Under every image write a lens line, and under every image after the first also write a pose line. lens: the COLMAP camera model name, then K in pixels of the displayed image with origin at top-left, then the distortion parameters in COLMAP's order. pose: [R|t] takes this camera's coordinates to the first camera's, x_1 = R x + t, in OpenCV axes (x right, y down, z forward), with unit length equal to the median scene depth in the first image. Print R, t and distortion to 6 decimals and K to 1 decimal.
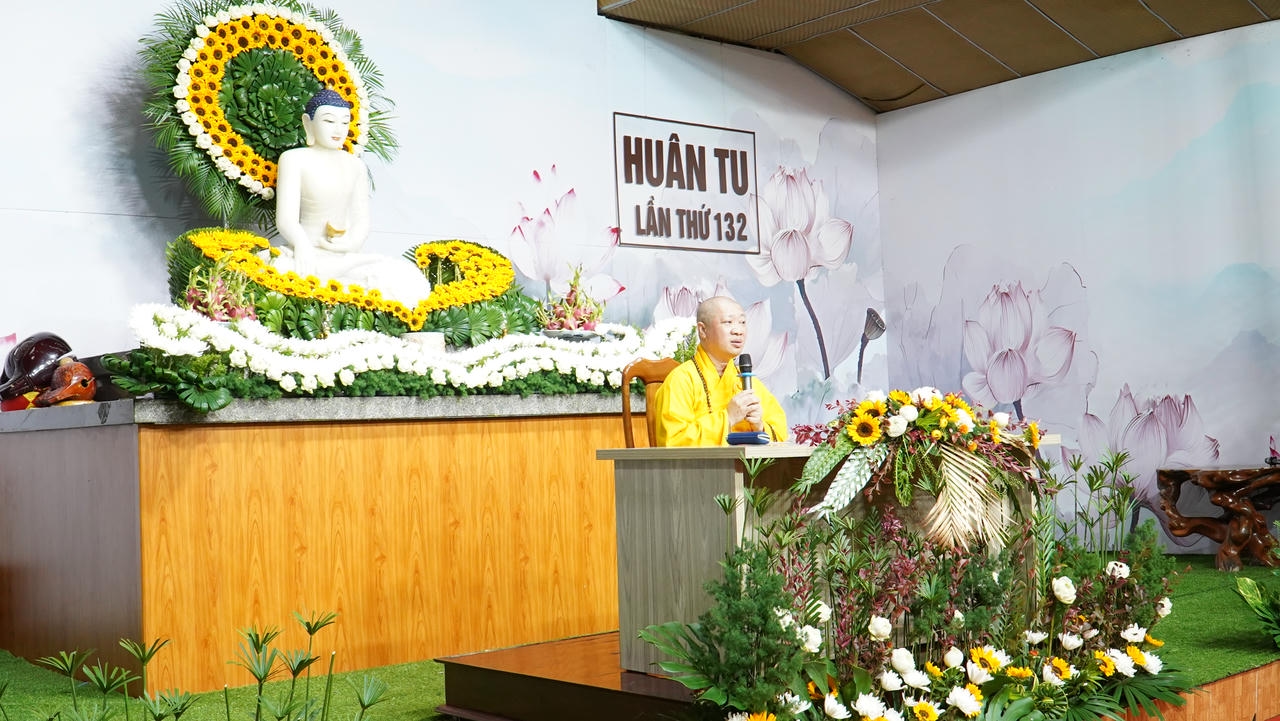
lens RADIAL K [[1500.2, 0, 667.5], [0, 1500.2, 359.5], [0, 0, 1]] dist [-0.007829, 0.000000]
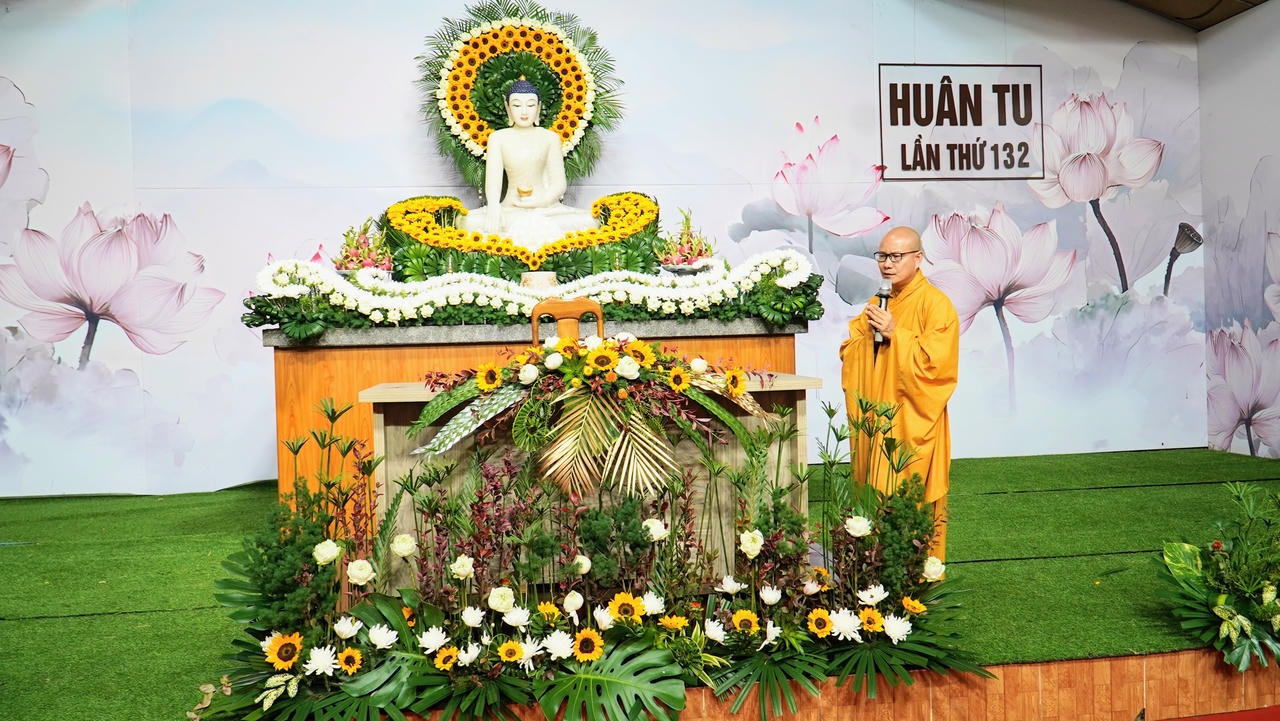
lens RADIAL K [[1107.4, 0, 652.2], [0, 1107.4, 359.2], [0, 0, 1]] dist [0.017012, -0.028790]
pose [[0.846365, 0.022645, -0.532121, 0.380181], [0.022663, 0.996660, 0.078461, -0.014263], [0.532120, -0.078466, 0.843025, 0.242275]]
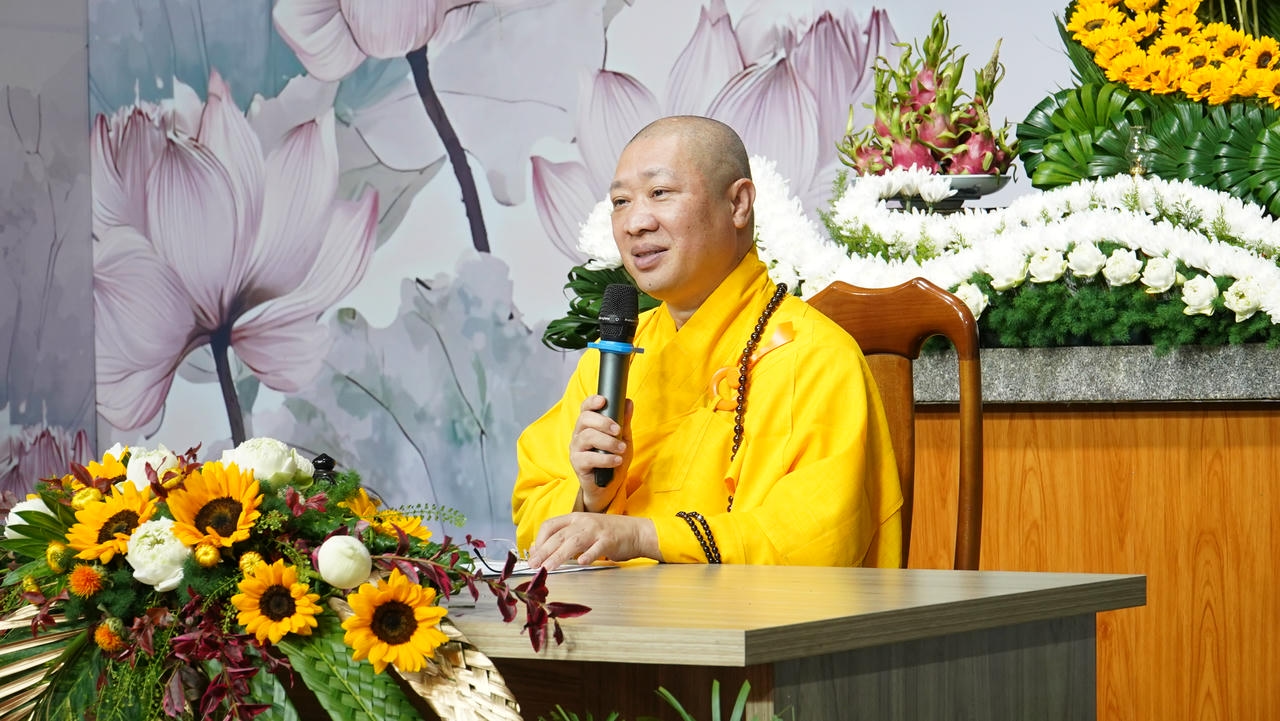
lens RADIAL K [[3473.4, 0, 636.0], [0, 3473.4, 359.1], [0, 0, 1]] dist [-0.429781, 0.000000]
pose [[0.171756, 0.032532, -0.984602, 0.588707], [0.062325, 0.997094, 0.043817, -0.016786], [0.983166, -0.068891, 0.169230, 0.615825]]
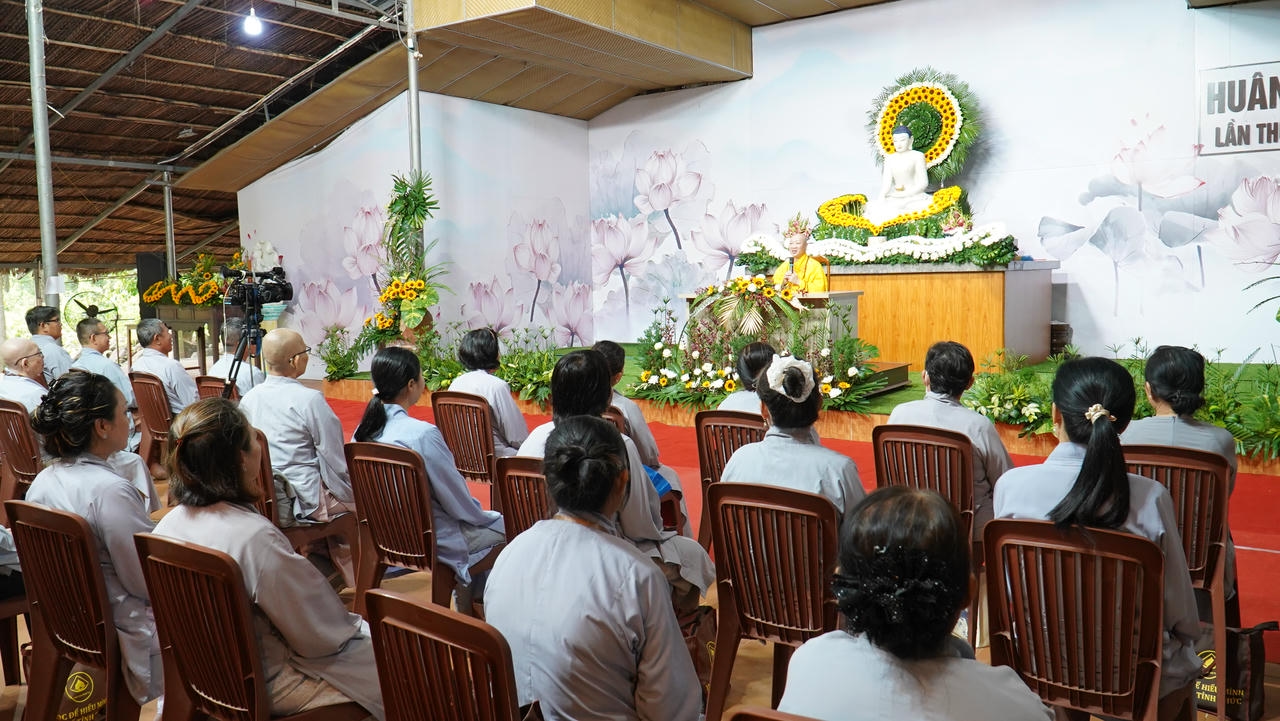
lens RADIAL K [[1024.4, 0, 653.5], [0, 1024.4, 356.0], [0, 0, 1]] dist [-0.006561, -0.013813]
pose [[0.242823, 0.106125, -0.964248, 1.226565], [0.058879, 0.990553, 0.123848, -0.047974], [0.968282, -0.086848, 0.234281, 0.241692]]
